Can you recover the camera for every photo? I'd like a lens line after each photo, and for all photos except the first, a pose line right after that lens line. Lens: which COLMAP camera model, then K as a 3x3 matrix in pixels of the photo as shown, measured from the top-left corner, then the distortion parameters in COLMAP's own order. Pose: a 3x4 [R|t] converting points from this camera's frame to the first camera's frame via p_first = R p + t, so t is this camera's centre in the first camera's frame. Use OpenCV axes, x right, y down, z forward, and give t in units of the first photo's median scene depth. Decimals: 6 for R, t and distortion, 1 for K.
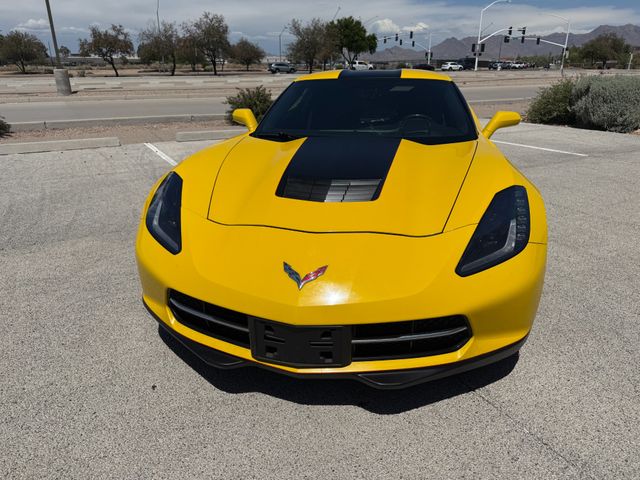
lens RADIAL K [[454.6, 0, 315.4], [0, 454.6, 243.5], [0, 0, 1]] dist [0.007806, -0.009166]
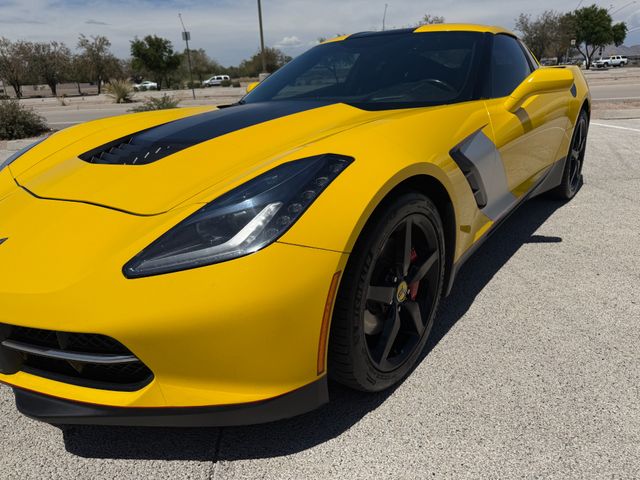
lens RADIAL K [[461.7, 0, 328.2], [0, 461.7, 242.2], [0, 0, 1]] dist [-0.015111, 0.005529]
pose [[0.907860, 0.107263, -0.405321, 0.159076], [-0.113135, 0.993534, 0.009521, -0.002873], [0.403722, 0.037212, 0.914125, 0.098302]]
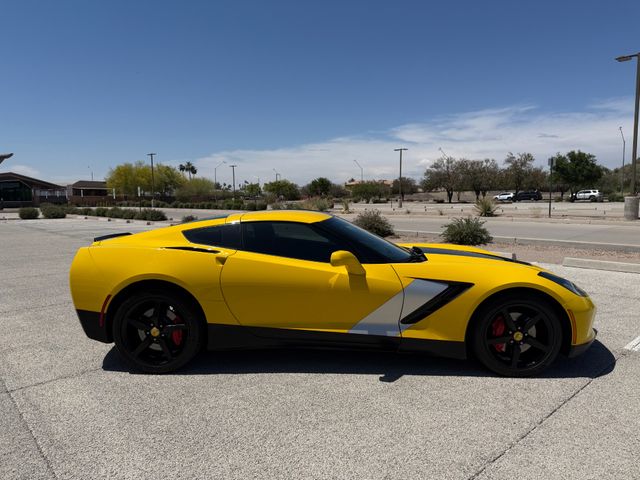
lens RADIAL K [[455.2, 0, 320.0], [0, 455.2, 240.0], [0, 0, 1]] dist [0.021676, -0.030746]
pose [[0.256520, 0.090780, -0.962266, 0.549248], [-0.338913, 0.940816, -0.001590, -0.089595], [0.905172, 0.326532, 0.272105, 0.197139]]
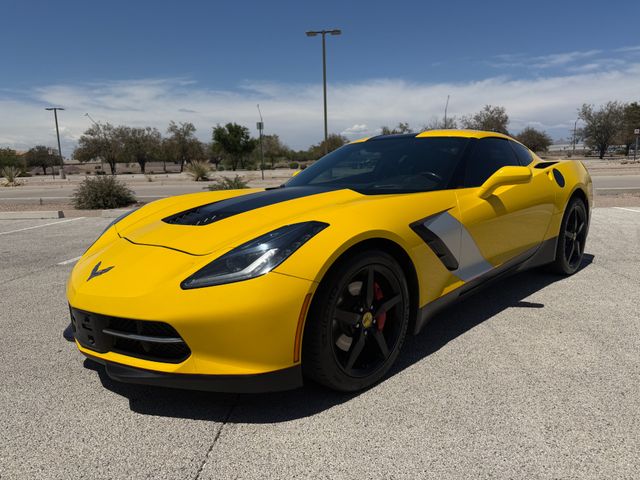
lens RADIAL K [[454.5, 0, 327.0], [0, 454.5, 240.5], [0, 0, 1]] dist [0.060910, -0.082603]
pose [[0.841864, 0.071284, -0.534962, 0.222295], [-0.171814, 0.975065, -0.140454, 0.010309], [0.511611, 0.210157, 0.833120, 0.048755]]
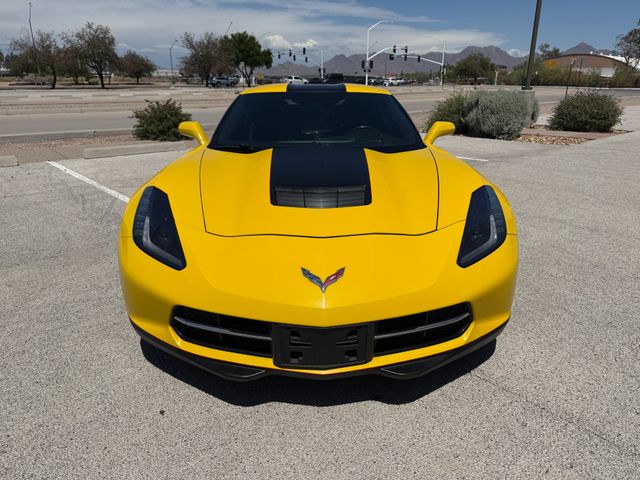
lens RADIAL K [[455.2, 0, 320.0], [0, 455.2, 240.0], [0, 0, 1]] dist [0.021676, -0.030746]
pose [[0.974489, -0.066491, 0.214358, -0.047909], [0.074057, 0.996876, -0.027454, 0.001891], [-0.211863, 0.042628, 0.976369, -0.002945]]
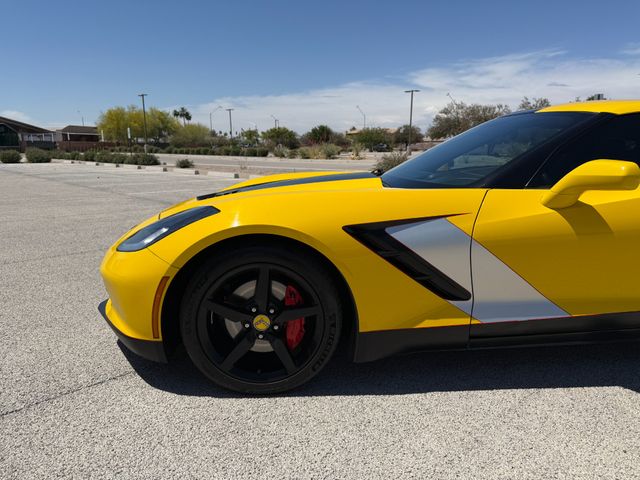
lens RADIAL K [[461.9, 0, 318.5], [0, 461.9, 236.6], [0, 0, 1]] dist [0.008726, -0.013935]
pose [[0.255319, 0.187388, -0.948524, 0.319687], [-0.346448, 0.933626, 0.091190, -0.052366], [0.902655, 0.305332, 0.303292, 0.209324]]
